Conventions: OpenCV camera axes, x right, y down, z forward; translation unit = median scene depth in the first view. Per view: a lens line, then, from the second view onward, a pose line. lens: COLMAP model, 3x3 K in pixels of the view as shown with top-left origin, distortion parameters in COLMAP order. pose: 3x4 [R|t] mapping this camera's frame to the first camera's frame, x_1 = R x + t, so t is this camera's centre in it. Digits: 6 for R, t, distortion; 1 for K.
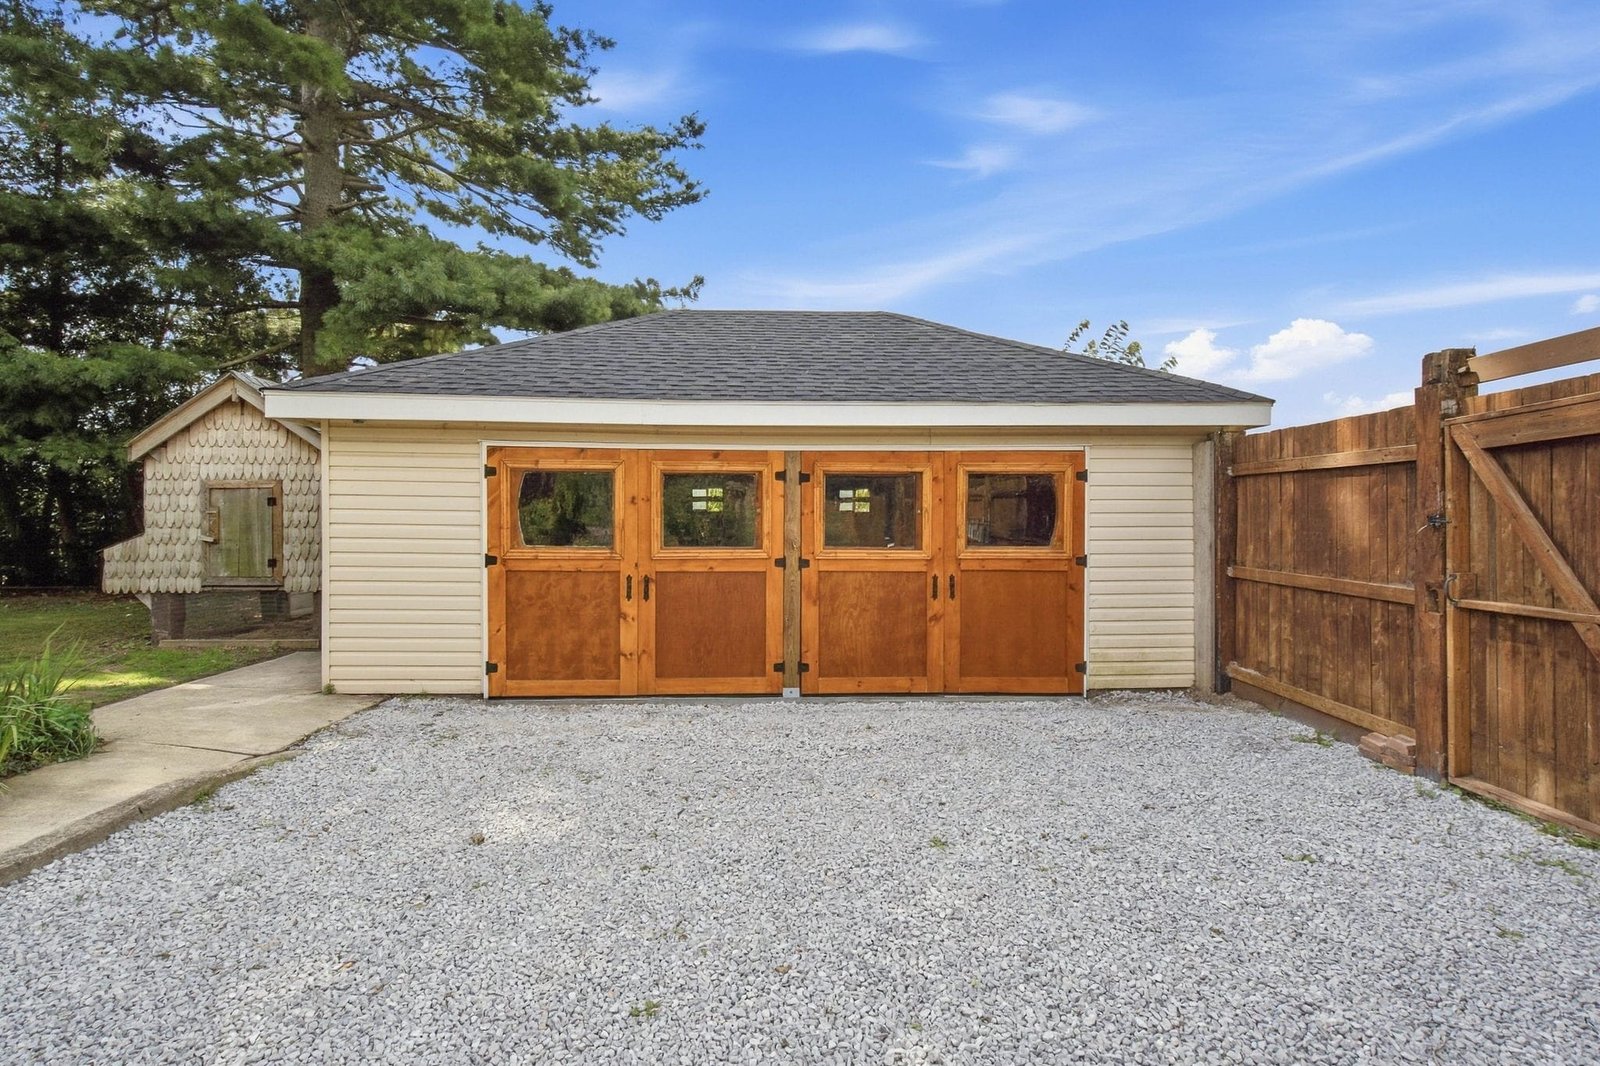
lens RADIAL K [[748.8, 0, 803.4], [0, 748.8, 529.5], [0, 0, 1]] dist [-0.002391, -0.001742]
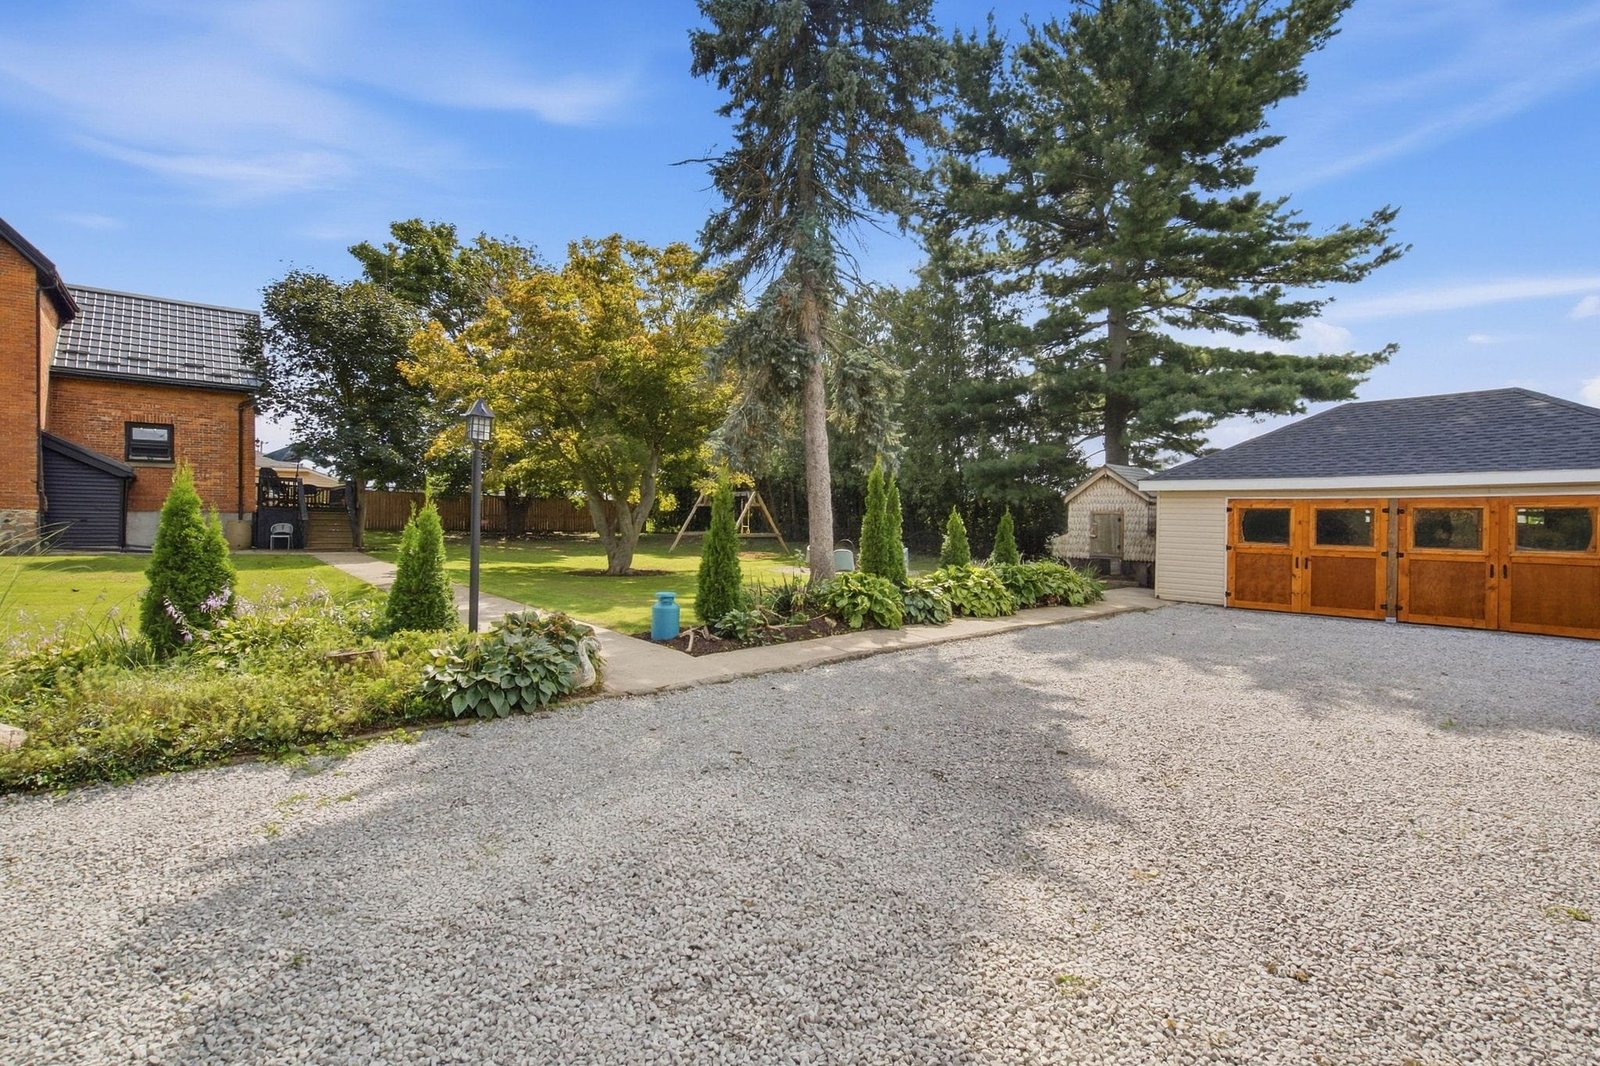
lens RADIAL K [[748.8, 0, 799.9], [0, 748.8, 532.0], [0, 0, 1]] dist [-0.002391, -0.001742]
pose [[0.647928, 0.017317, -0.761505, 0.470947], [-0.013822, 0.999844, 0.010977, -0.014800], [0.761576, 0.003413, 0.648066, -1.467689]]
